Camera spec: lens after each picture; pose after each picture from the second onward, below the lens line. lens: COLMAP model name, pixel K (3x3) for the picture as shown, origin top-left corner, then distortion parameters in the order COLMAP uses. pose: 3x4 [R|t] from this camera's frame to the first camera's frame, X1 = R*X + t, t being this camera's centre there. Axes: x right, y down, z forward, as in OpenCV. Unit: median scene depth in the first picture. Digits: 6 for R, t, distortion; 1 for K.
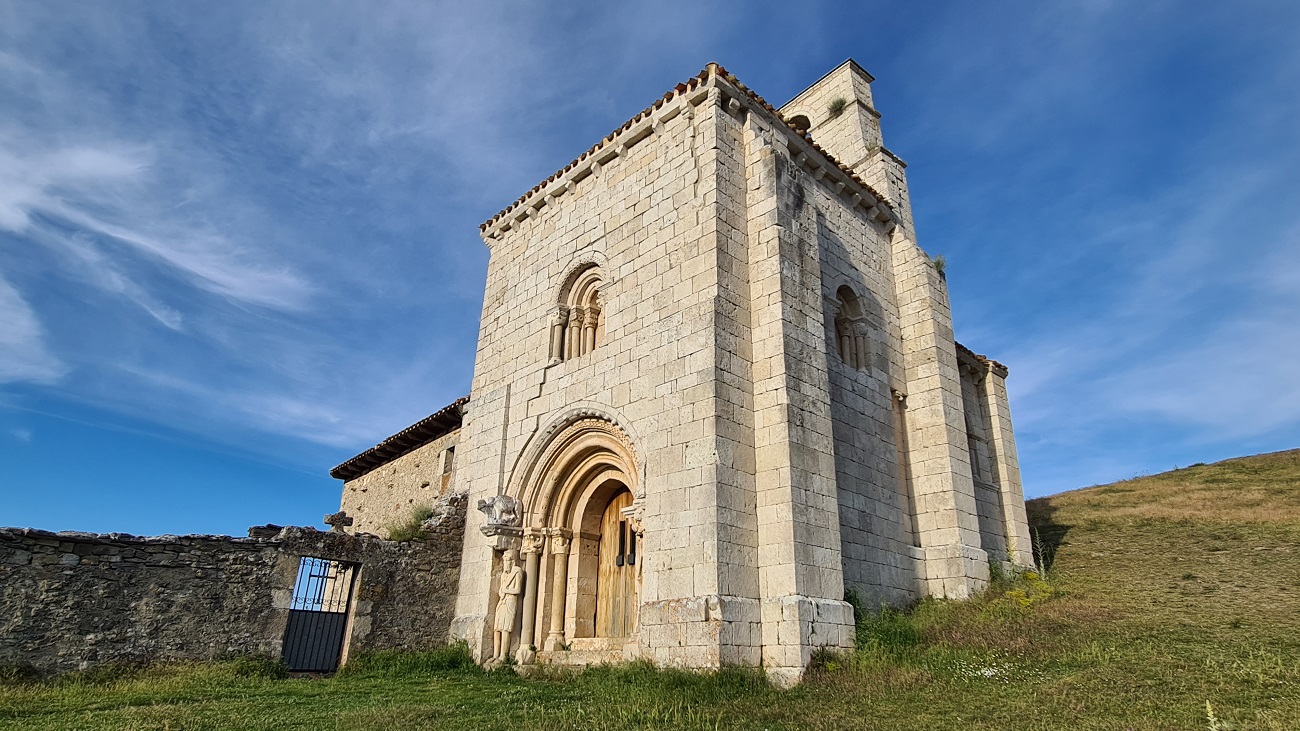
lens RADIAL K [[714.0, 0, 650.0], [0, 714.0, 365.5], [0, 0, 1]] dist [0.010329, -0.000979]
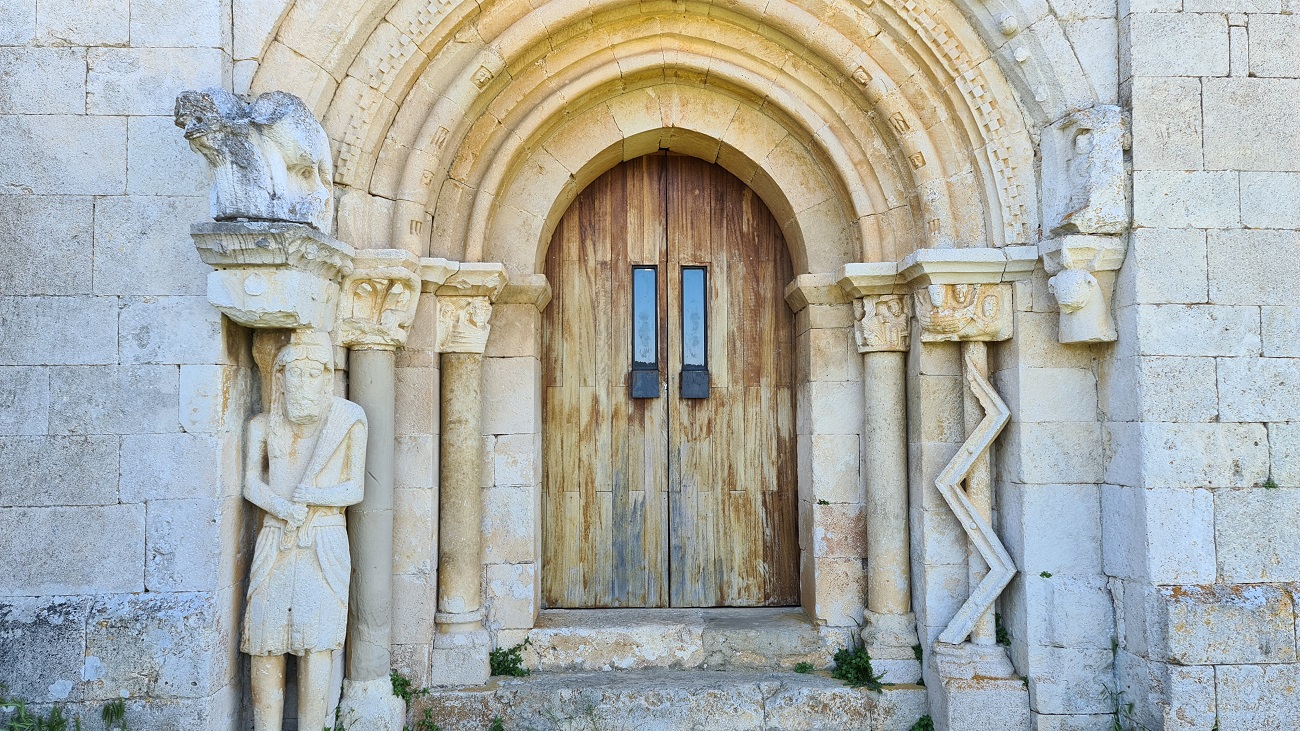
lens RADIAL K [[981.5, 0, 649.6], [0, 981.5, 375.2], [0, 0, 1]] dist [0.103843, -0.083076]
pose [[0.690522, 0.024463, 0.722898, -0.360620], [-0.273563, 0.934024, 0.229703, 0.163733], [-0.669584, -0.356373, 0.651656, 0.700061]]
